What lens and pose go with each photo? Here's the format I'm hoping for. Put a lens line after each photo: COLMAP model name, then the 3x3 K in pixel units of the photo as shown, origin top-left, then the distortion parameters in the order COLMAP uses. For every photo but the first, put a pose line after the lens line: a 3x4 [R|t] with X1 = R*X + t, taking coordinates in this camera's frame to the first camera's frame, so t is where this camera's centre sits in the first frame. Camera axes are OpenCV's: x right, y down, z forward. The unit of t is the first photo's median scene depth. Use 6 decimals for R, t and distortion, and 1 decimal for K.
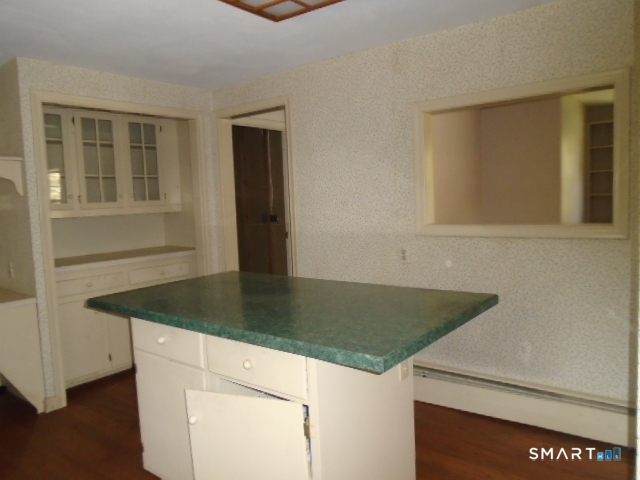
lens RADIAL K [[496.0, 0, 319.1], [0, 496.0, 241.2], [0, 0, 1]] dist [-0.003109, -0.003115]
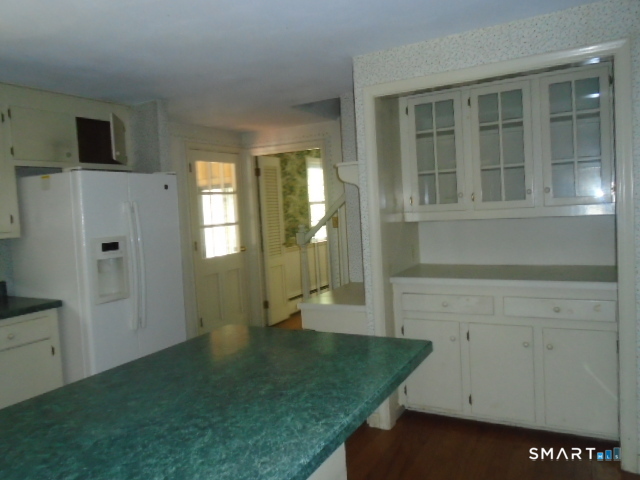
lens RADIAL K [[496.0, 0, 319.5], [0, 496.0, 235.5], [0, 0, 1]] dist [-0.003109, -0.003115]
pose [[0.163121, 0.093215, -0.982193, 0.293032], [-0.032628, 0.995492, 0.089058, -0.089182], [0.986066, 0.017520, 0.165427, 0.630538]]
